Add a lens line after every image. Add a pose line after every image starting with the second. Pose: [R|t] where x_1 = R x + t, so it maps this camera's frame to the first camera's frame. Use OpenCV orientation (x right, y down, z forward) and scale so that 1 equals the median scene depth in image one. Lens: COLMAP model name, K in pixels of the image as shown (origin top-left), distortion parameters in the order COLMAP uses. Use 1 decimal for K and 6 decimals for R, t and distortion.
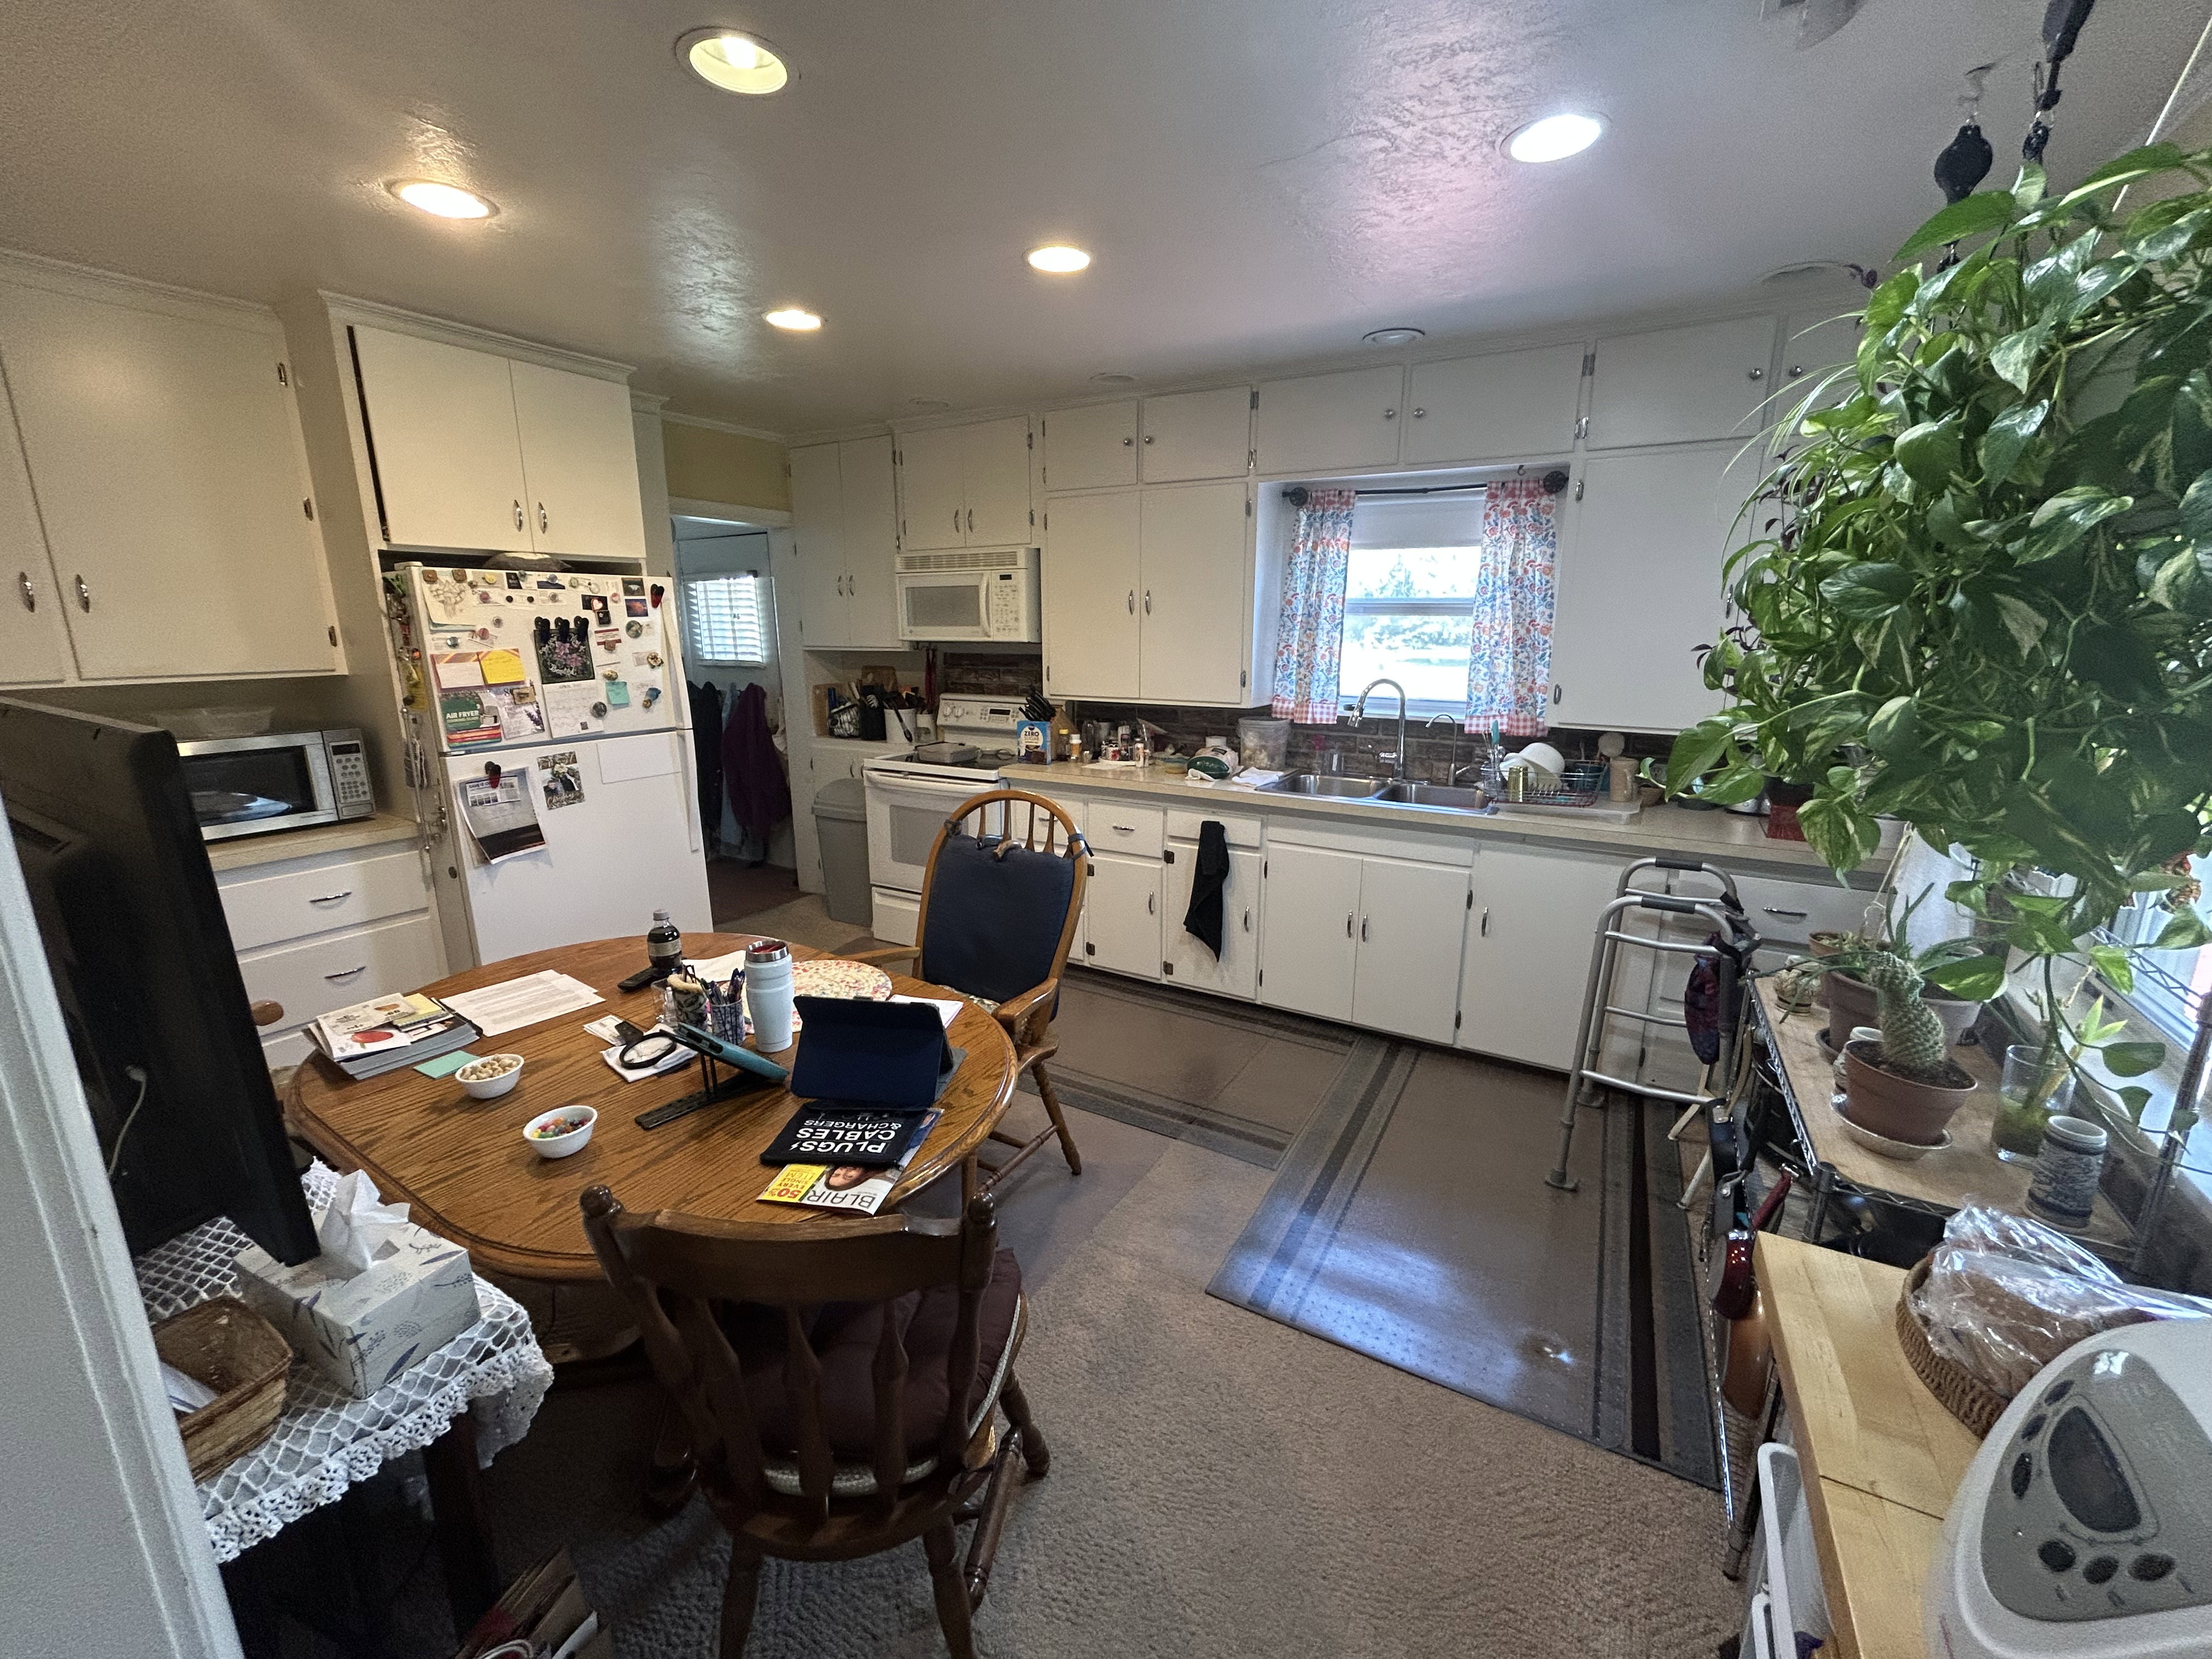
lens RADIAL K [[899.2, 0, 1102.7], [0, 899.2, 833.5], [0, 0, 1]] dist [0.000800, 0.000570]
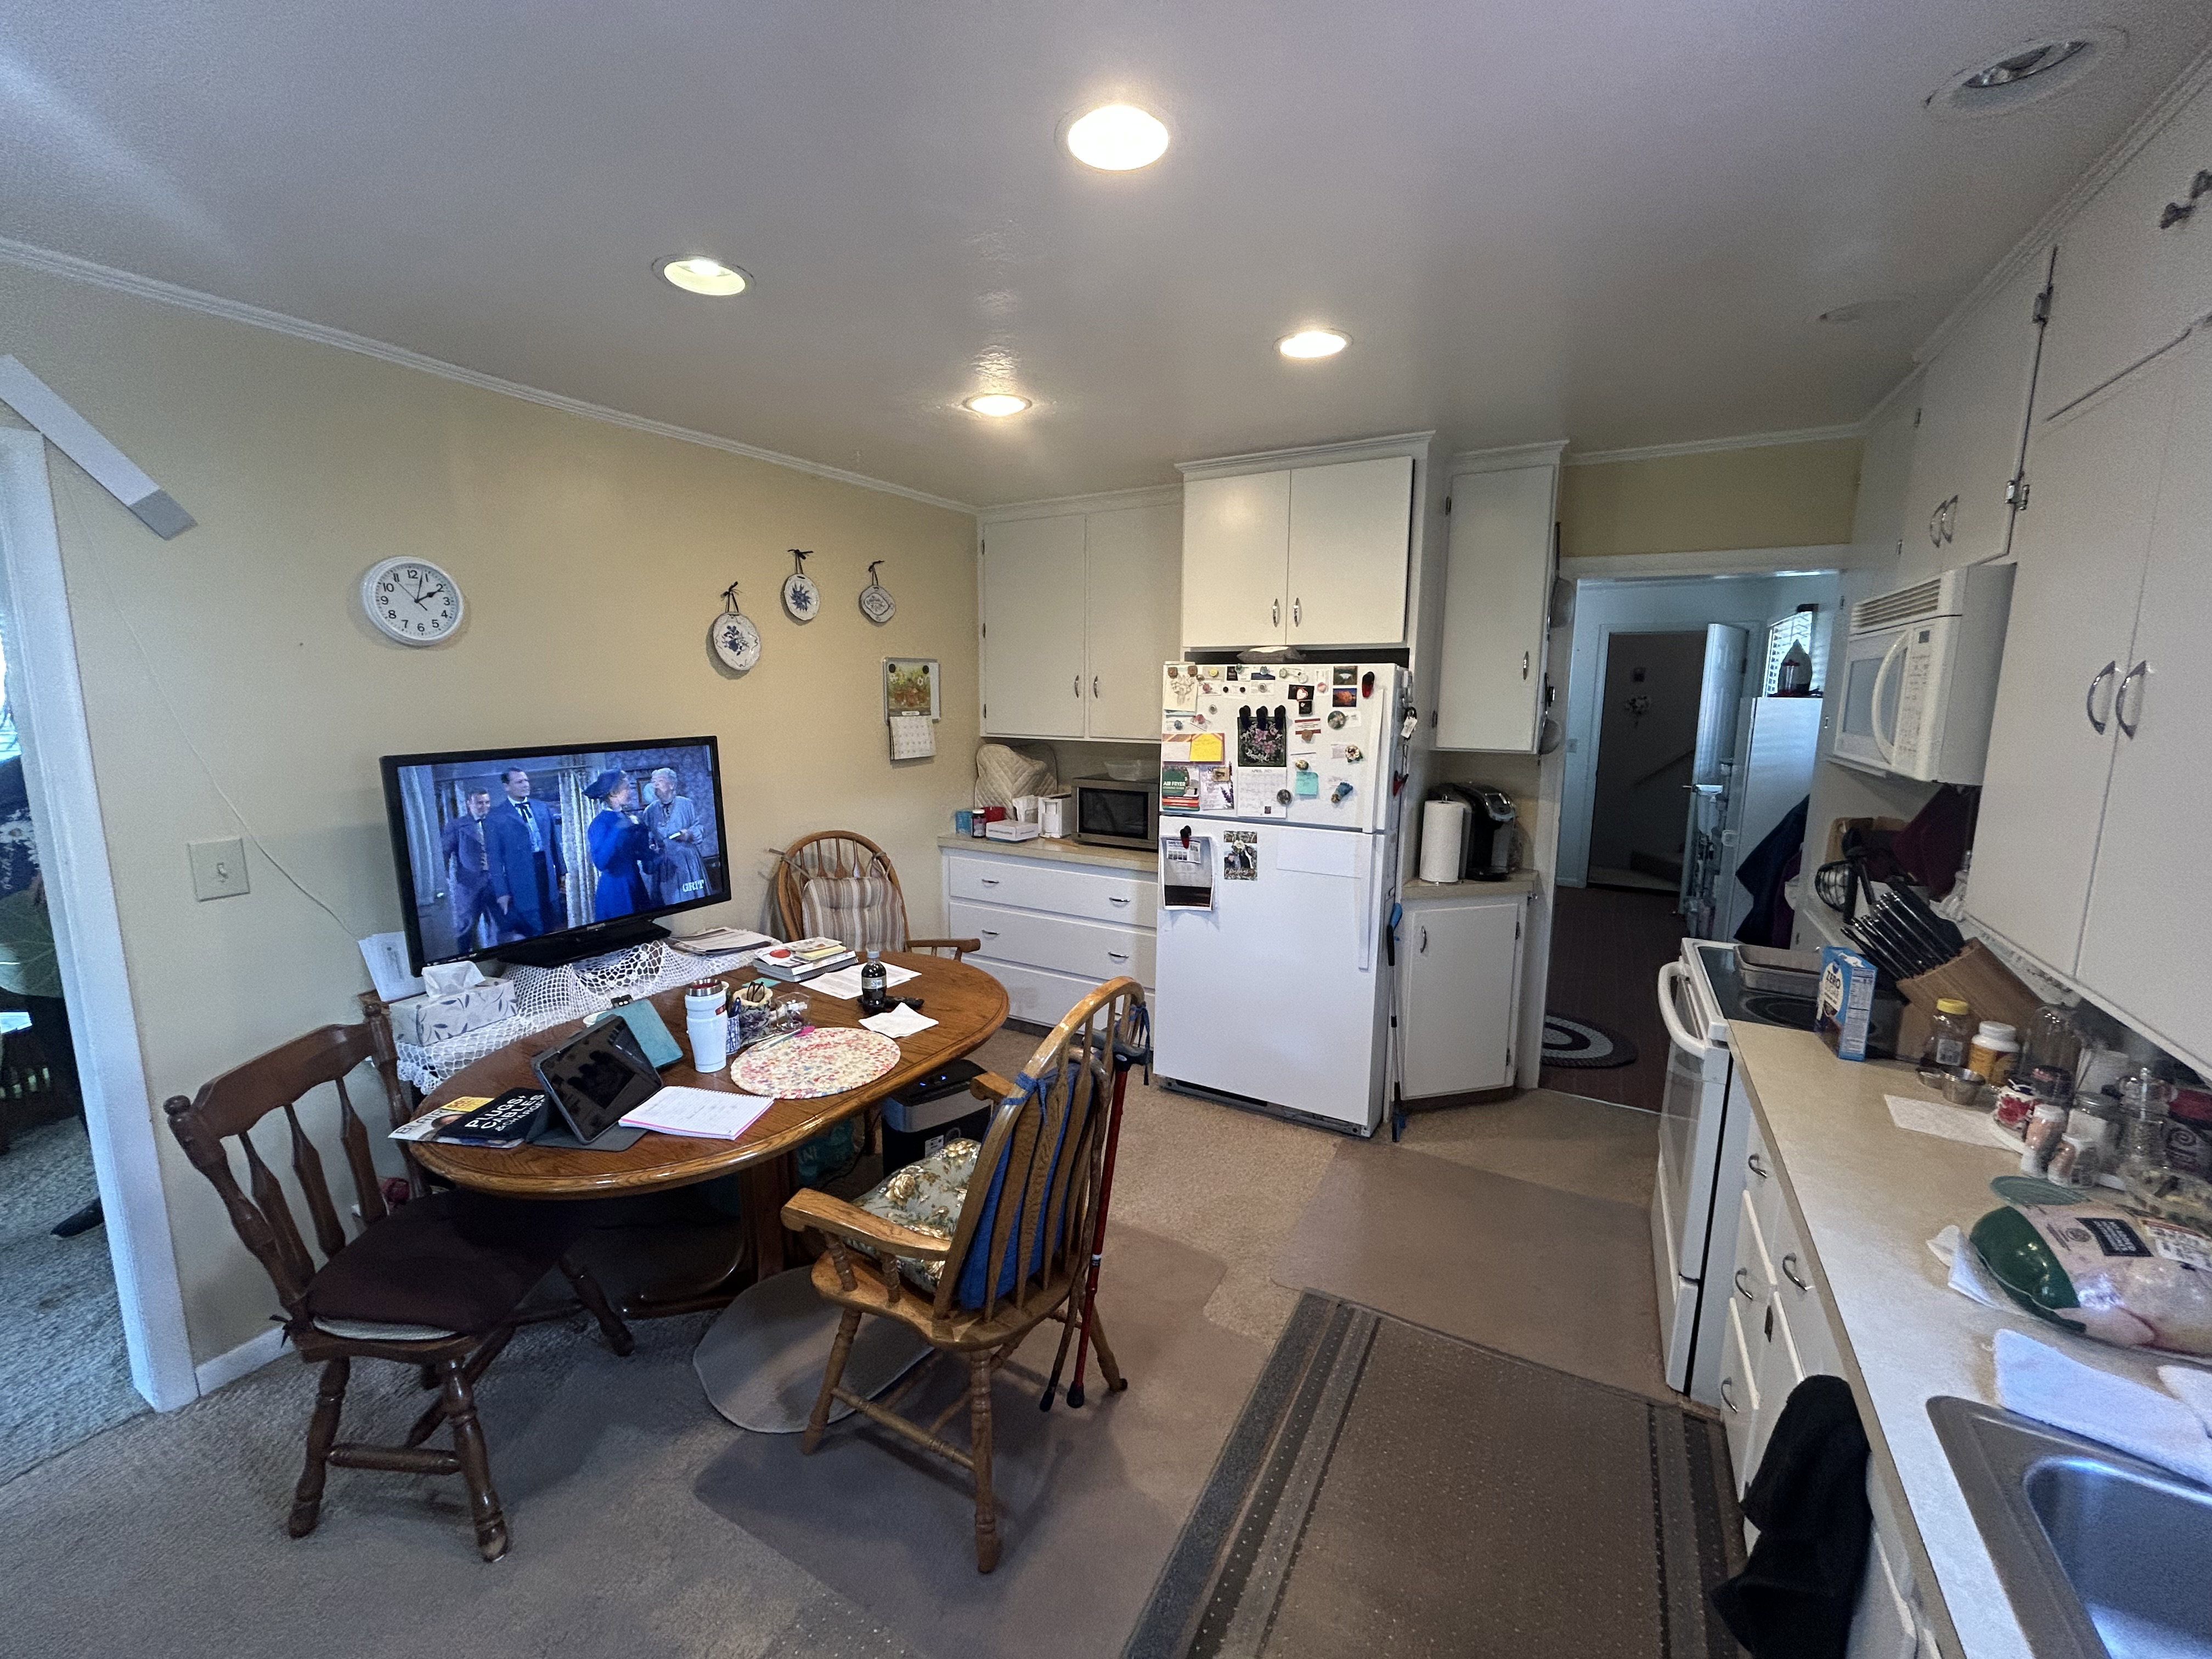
lens RADIAL K [[899.2, 0, 1106.0], [0, 899.2, 823.1], [0, 0, 1]] dist [0.000800, 0.000570]
pose [[0.016065, 0.155406, -0.987720, 0.448708], [-0.236983, 0.960292, 0.147236, -0.218148], [0.971381, 0.231708, 0.052256, 0.790372]]
